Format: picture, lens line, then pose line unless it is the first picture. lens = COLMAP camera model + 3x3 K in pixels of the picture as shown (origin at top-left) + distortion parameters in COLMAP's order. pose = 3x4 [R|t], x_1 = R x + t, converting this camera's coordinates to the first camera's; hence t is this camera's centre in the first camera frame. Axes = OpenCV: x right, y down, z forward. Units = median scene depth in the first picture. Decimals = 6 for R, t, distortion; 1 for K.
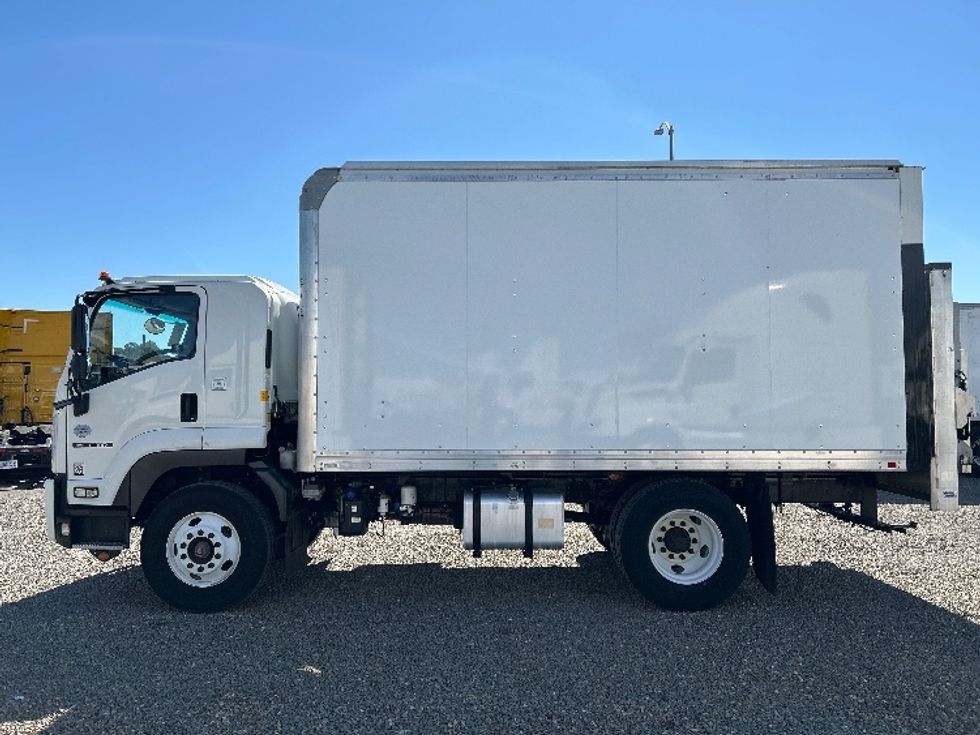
lens RADIAL K [[695.9, 0, 490.0], [0, 695.9, 367.5], [0, 0, 1]] dist [-0.008547, -0.002156]
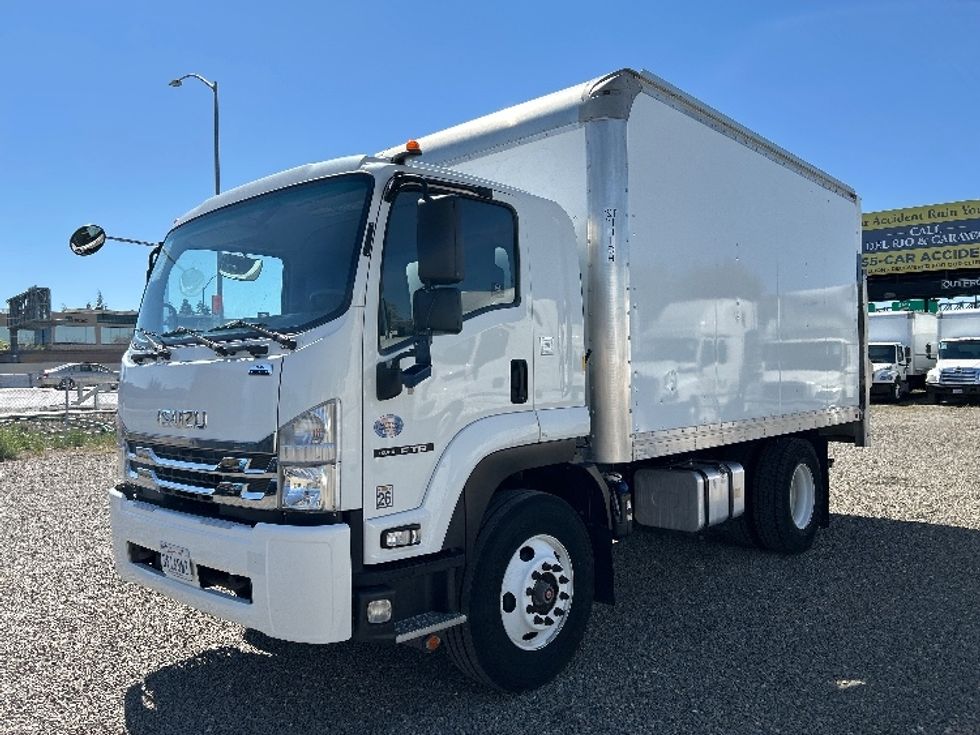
lens RADIAL K [[756.7, 0, 490.0], [0, 756.7, 367.5], [0, 0, 1]] dist [0.006421, -0.000446]
pose [[0.688533, -0.001416, 0.725203, -0.968287], [-0.008593, 0.999912, 0.010111, 0.037978], [-0.725154, -0.013193, 0.688461, 0.529049]]
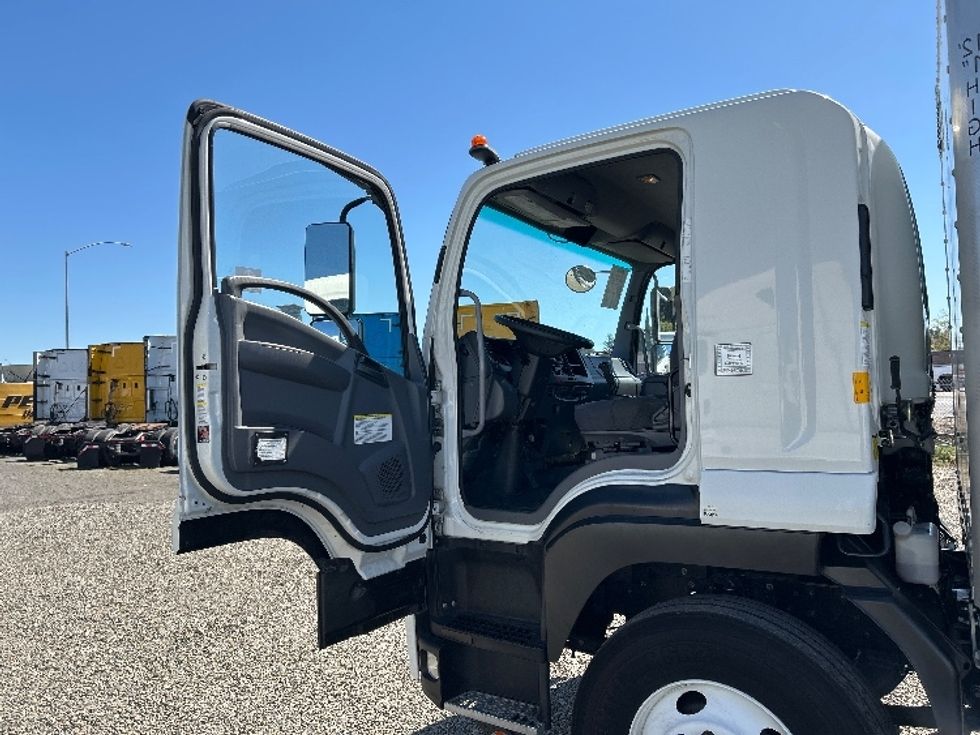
lens RADIAL K [[695.9, 0, 490.0], [0, 695.9, 367.5], [0, 0, 1]] dist [-0.008547, -0.002156]
pose [[0.834301, -0.041791, -0.549723, -0.289845], [0.042383, 0.999034, -0.011625, 0.027416], [0.549677, -0.013600, 0.835266, 0.598049]]
